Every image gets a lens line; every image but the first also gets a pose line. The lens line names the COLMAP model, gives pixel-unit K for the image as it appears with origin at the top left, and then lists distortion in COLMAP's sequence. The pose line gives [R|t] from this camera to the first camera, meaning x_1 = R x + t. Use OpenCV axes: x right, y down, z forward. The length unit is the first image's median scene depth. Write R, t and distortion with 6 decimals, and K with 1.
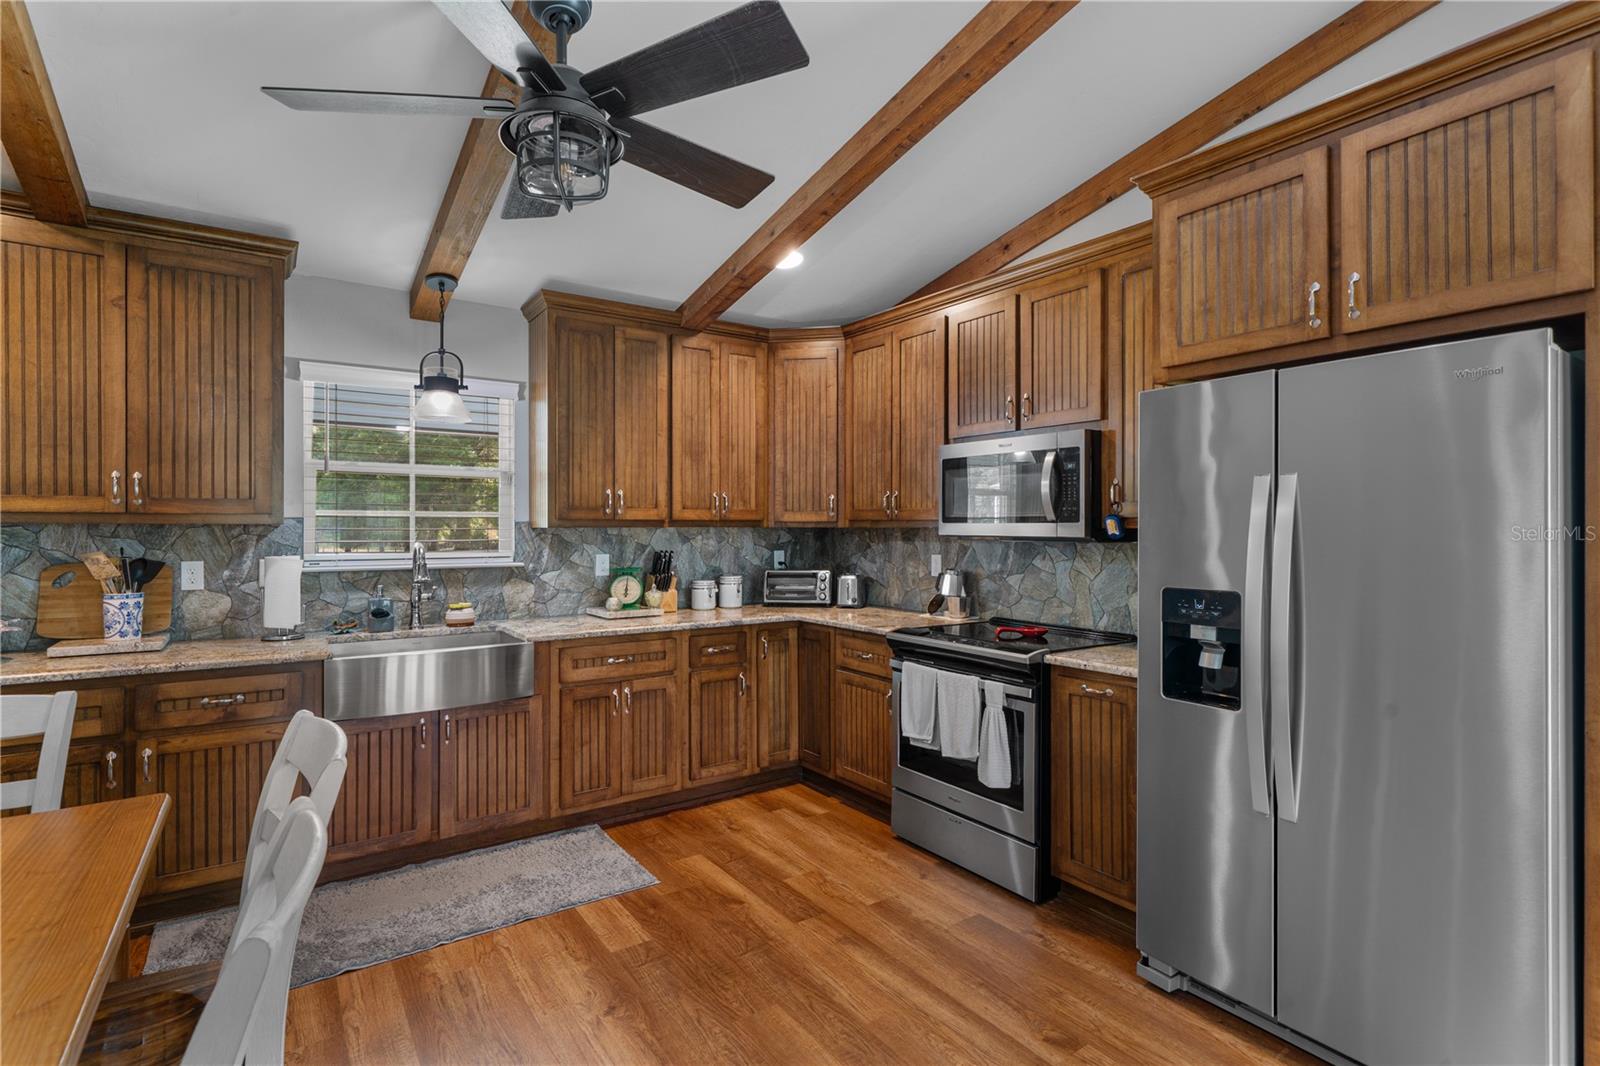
lens RADIAL K [[759.6, 0, 793.7], [0, 759.6, 528.2], [0, 0, 1]] dist [-0.000810, -0.000258]
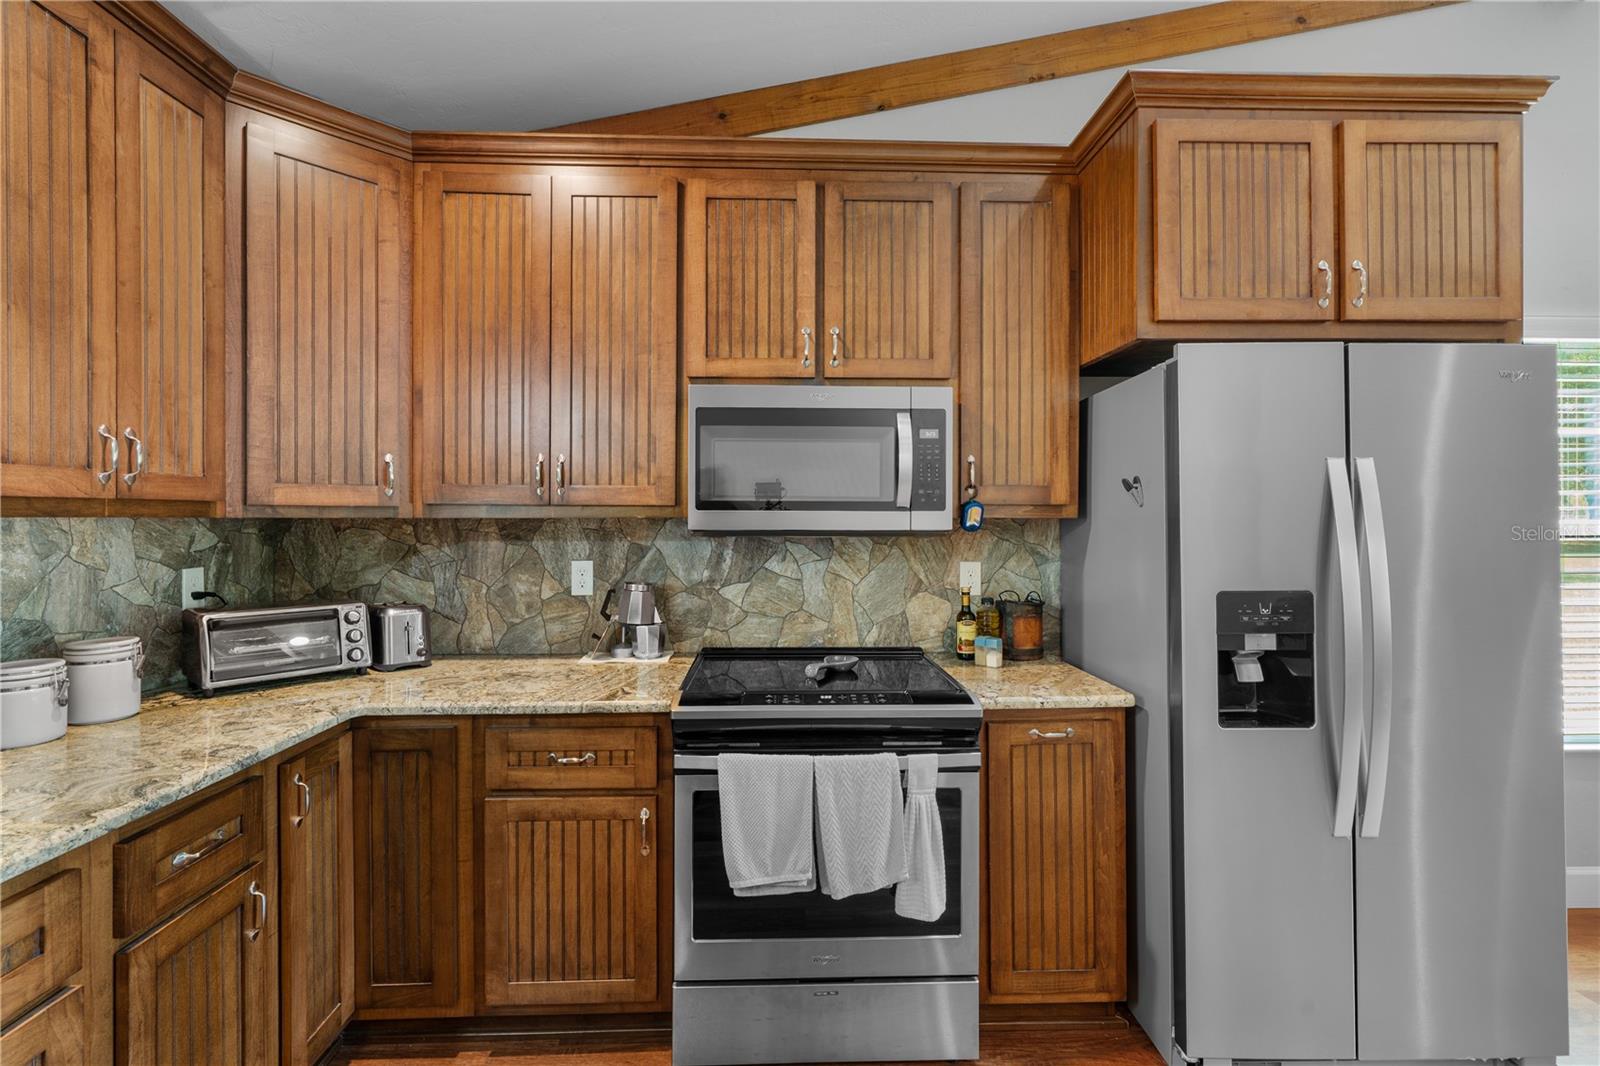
lens RADIAL K [[725.5, 0, 797.6], [0, 725.5, 519.7], [0, 0, 1]] dist [0.000596, -0.000149]
pose [[0.546276, -0.002737, 0.837601, -0.273035], [0.002079, 0.999996, 0.001912, -0.000130], [-0.837603, 0.000697, 0.546280, 0.652620]]
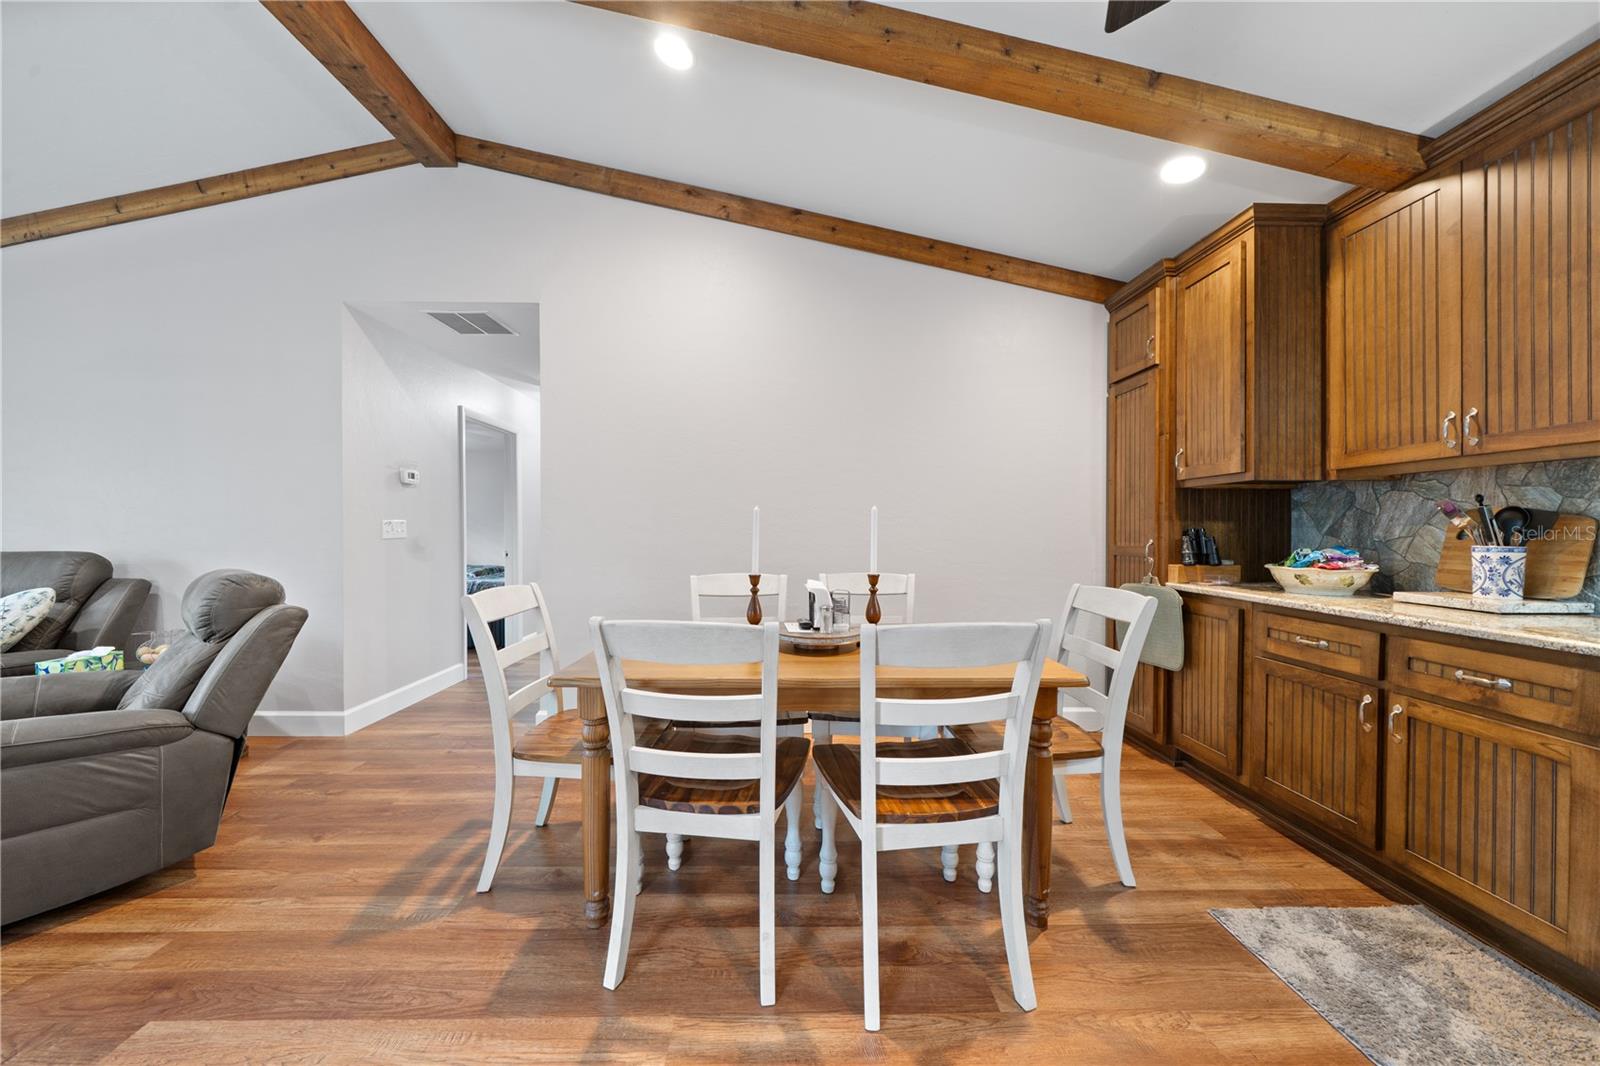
lens RADIAL K [[554.3, 0, 789.4], [0, 554.3, 531.1], [0, 0, 1]] dist [-0.004697, -0.000484]
pose [[-0.555834, -0.002893, -0.831288, 0.098104], [-0.002289, 0.999995, -0.001950, 0.061553], [0.831290, 0.000819, -0.555838, 0.583101]]
